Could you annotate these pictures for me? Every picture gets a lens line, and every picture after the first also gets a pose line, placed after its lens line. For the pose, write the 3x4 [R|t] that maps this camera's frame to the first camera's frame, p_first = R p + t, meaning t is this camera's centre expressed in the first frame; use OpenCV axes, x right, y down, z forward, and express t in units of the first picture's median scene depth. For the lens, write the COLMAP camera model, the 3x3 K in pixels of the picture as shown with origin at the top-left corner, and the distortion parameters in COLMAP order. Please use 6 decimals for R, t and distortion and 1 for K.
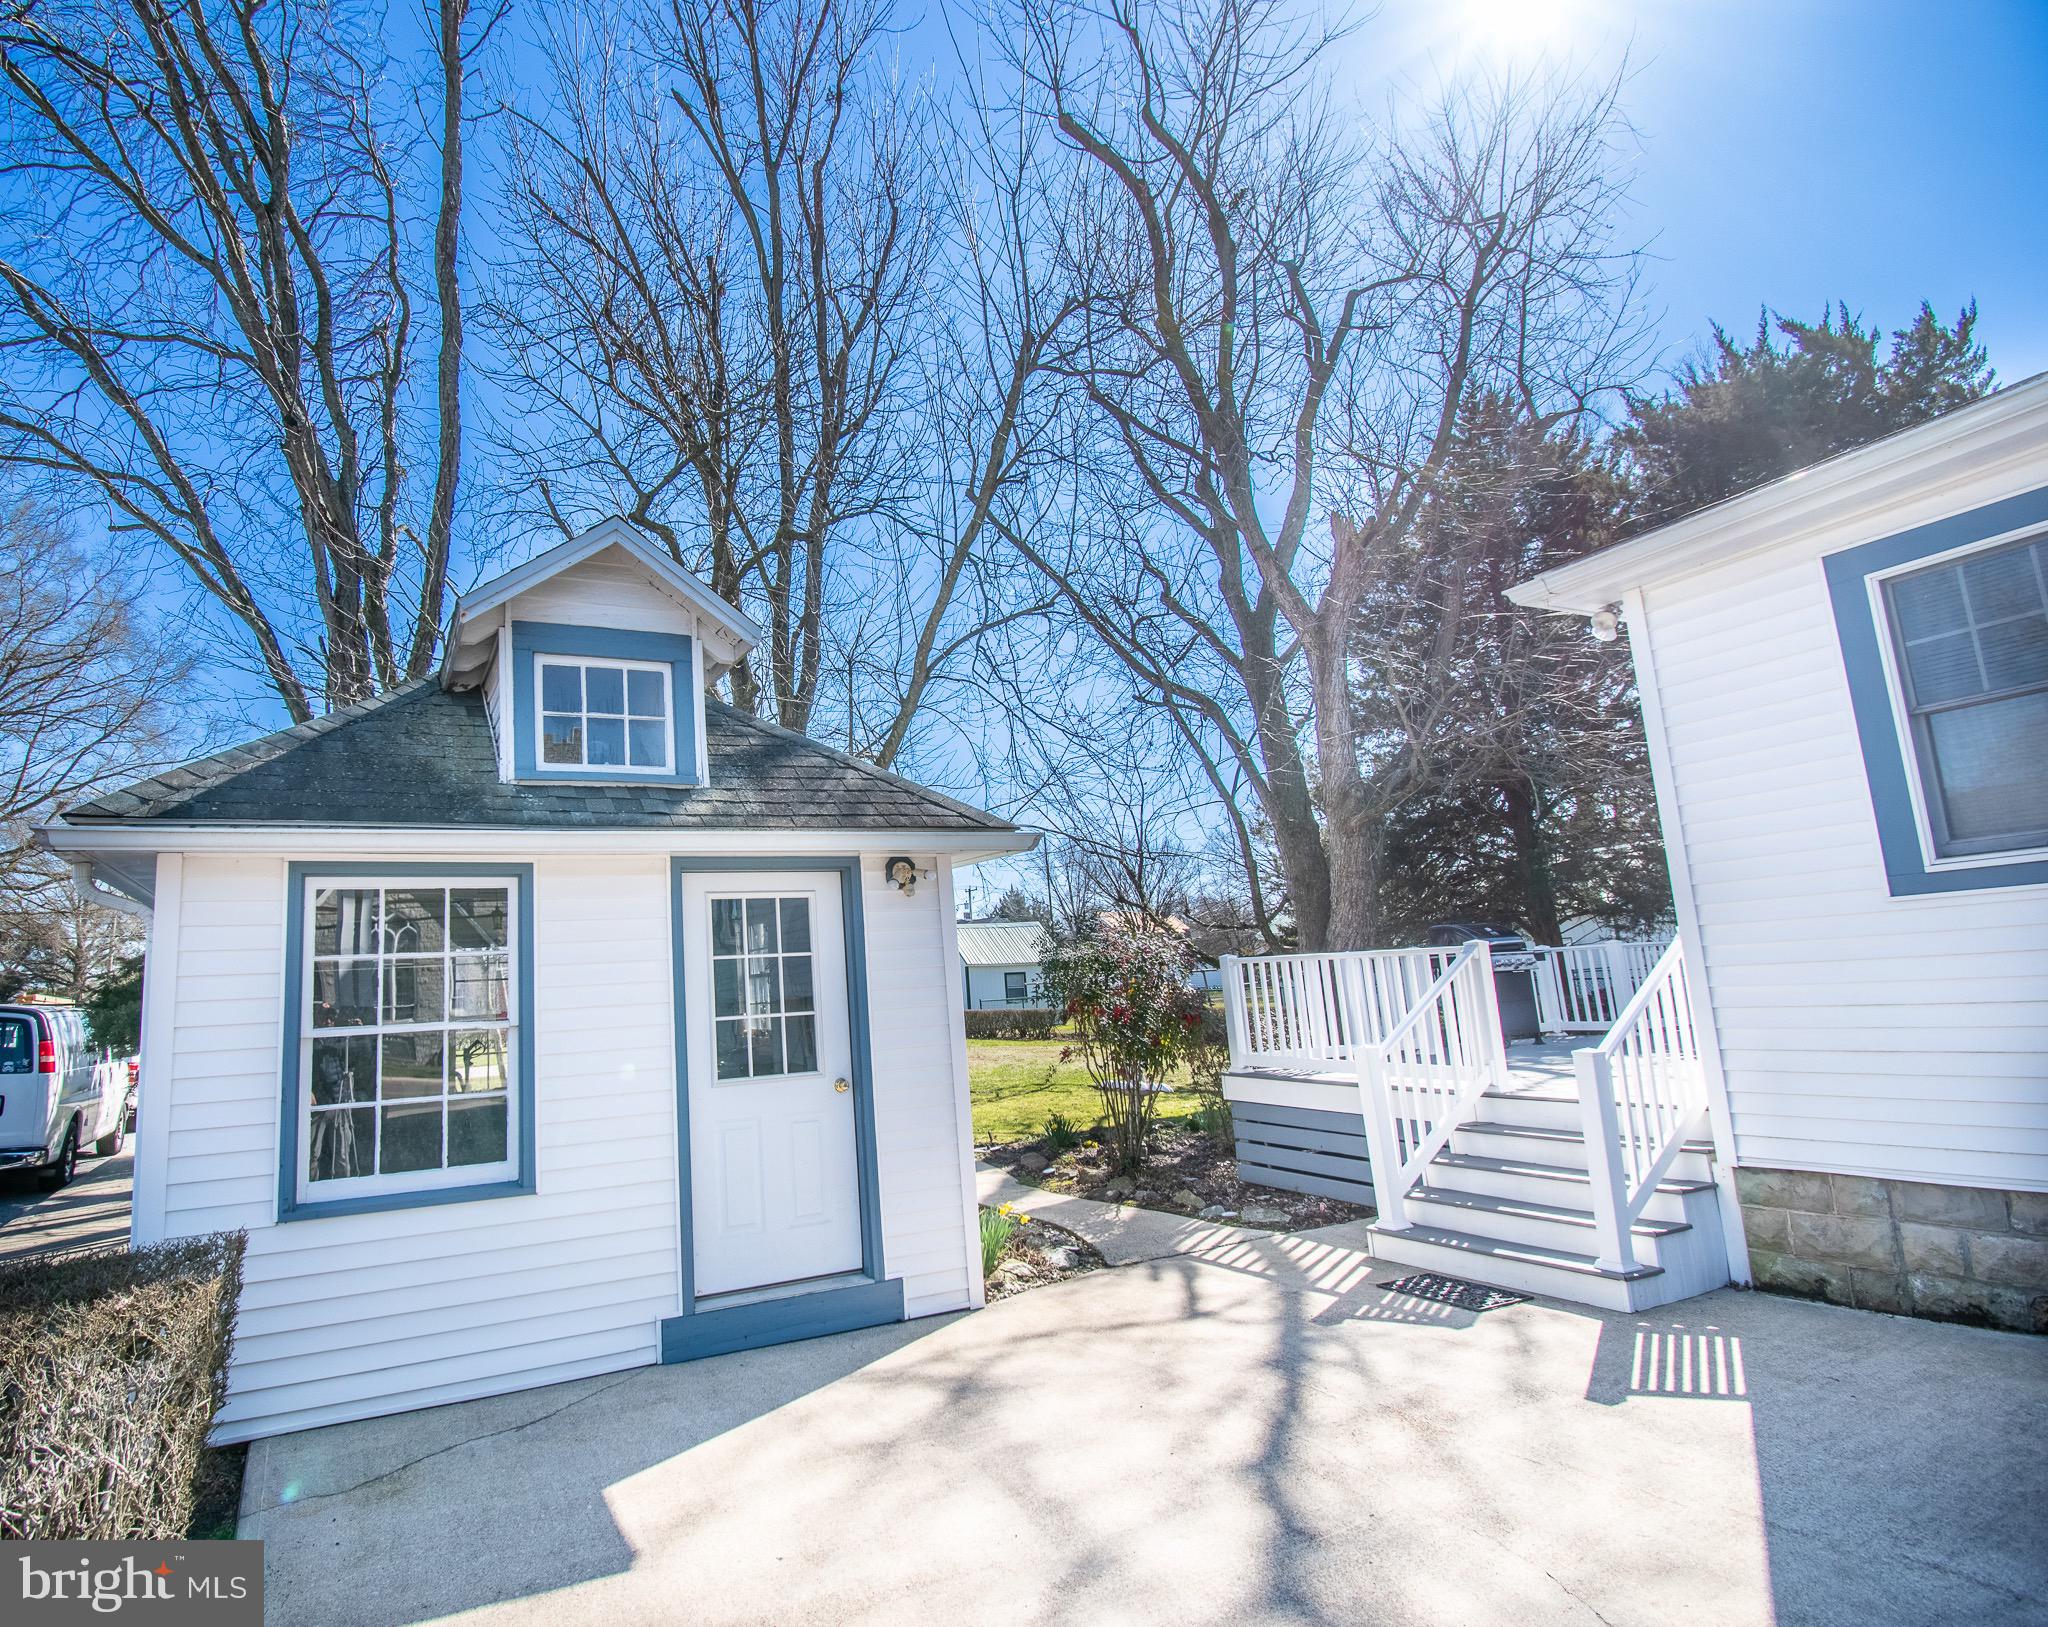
lens RADIAL K [[1102.6, 0, 821.2], [0, 1102.6, 805.2], [0, 0, 1]] dist [0.016839, -0.024445]
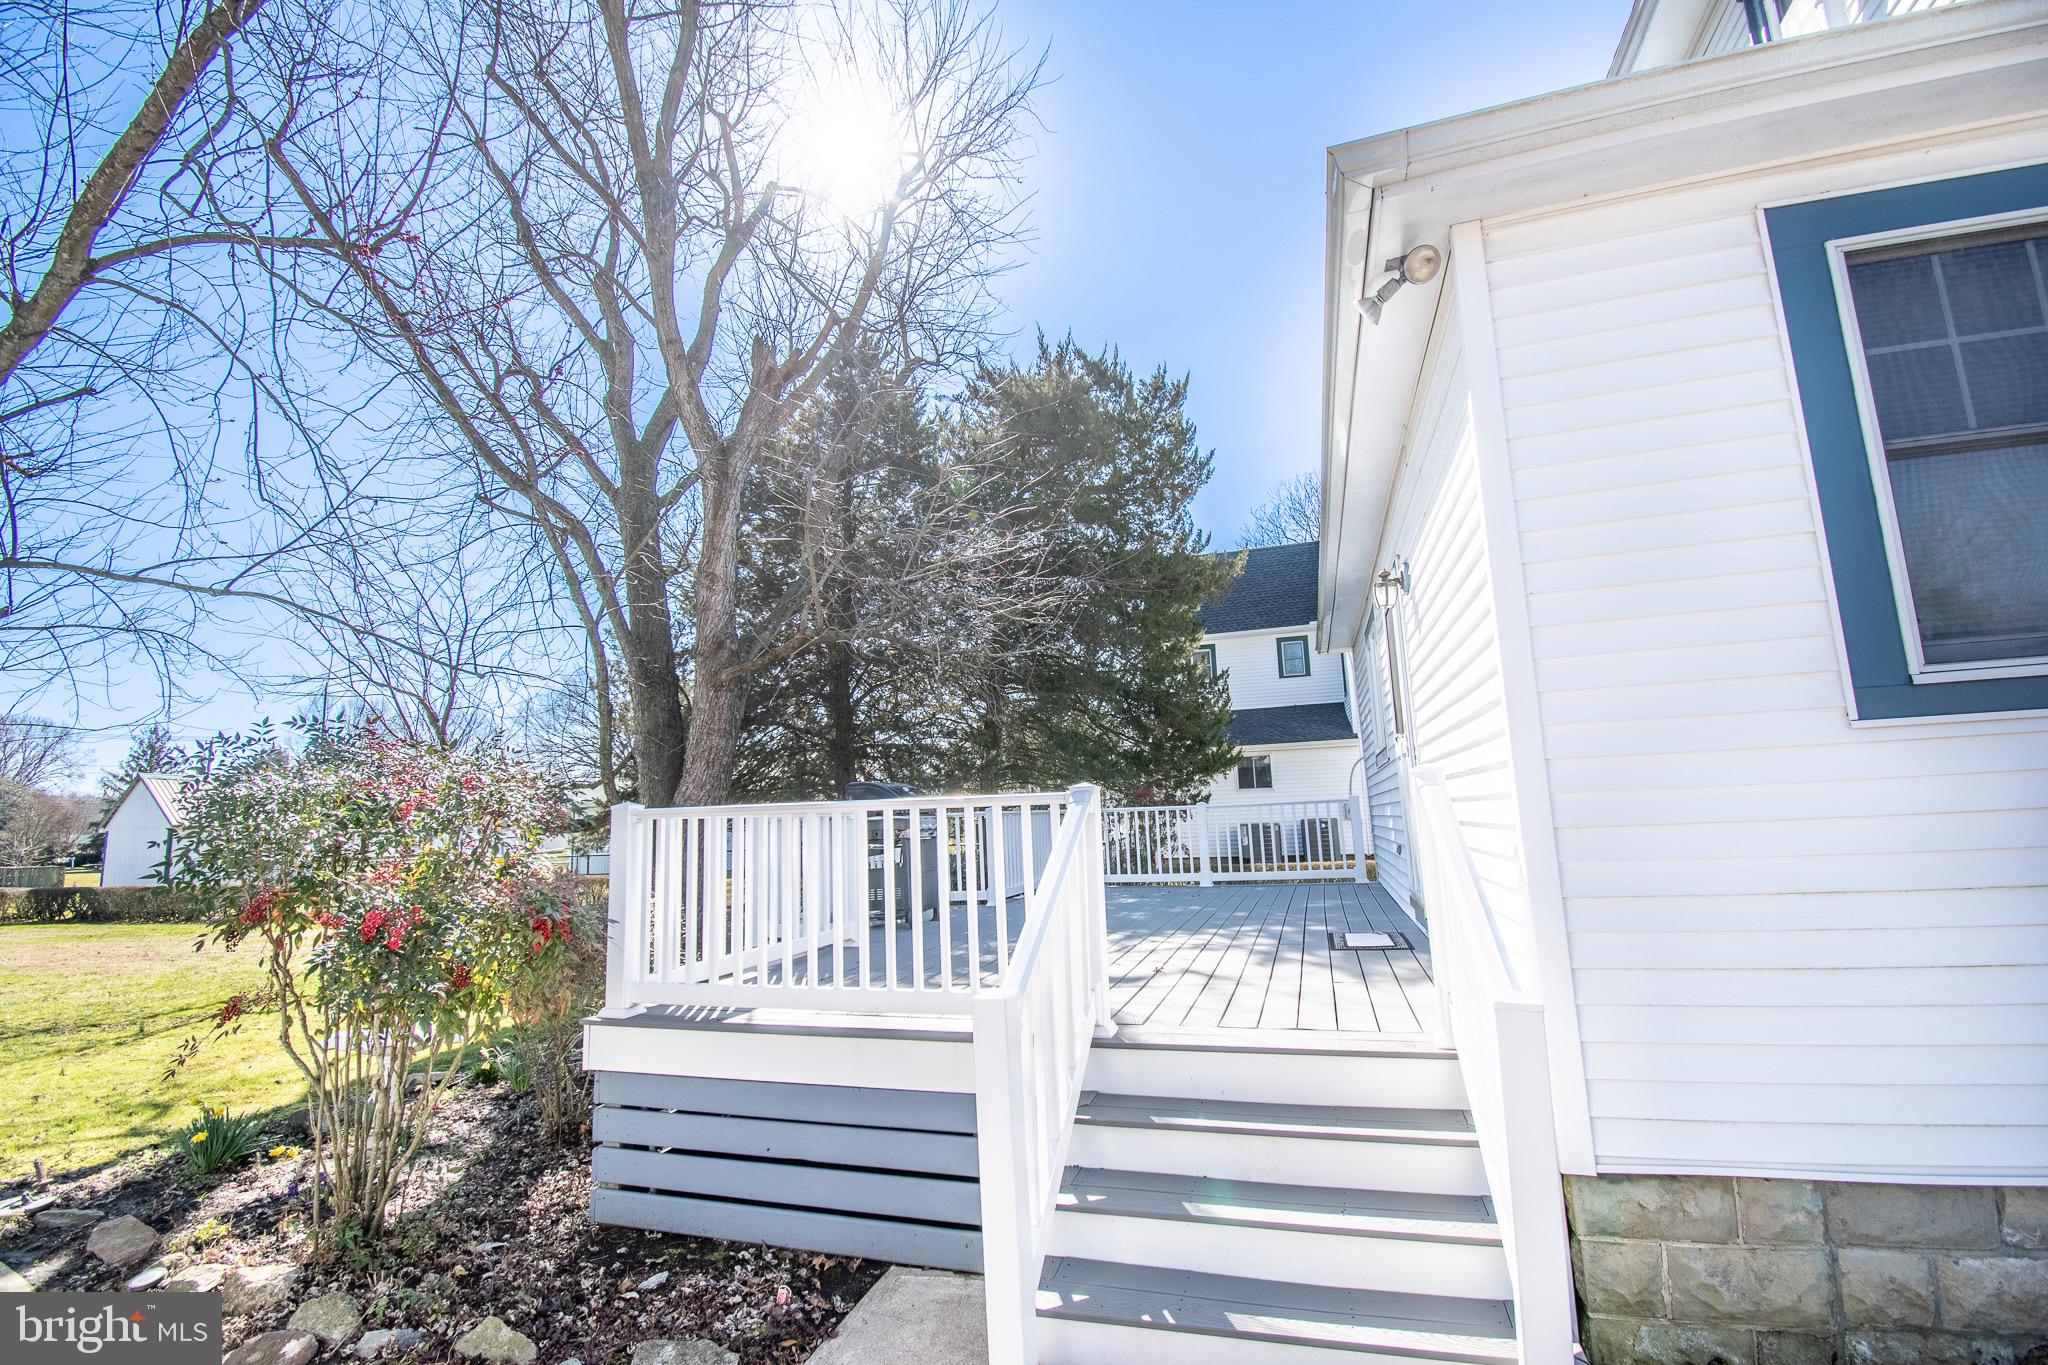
lens RADIAL K [[910.5, 0, 1035.7], [0, 910.5, 682.1], [0, 0, 1]] dist [0.021223, -0.025706]
pose [[0.648086, 0.138788, 0.748814, 0.147821], [-0.121933, 0.989480, -0.077862, 0.087180], [-0.751743, -0.040844, 0.658191, 0.549629]]
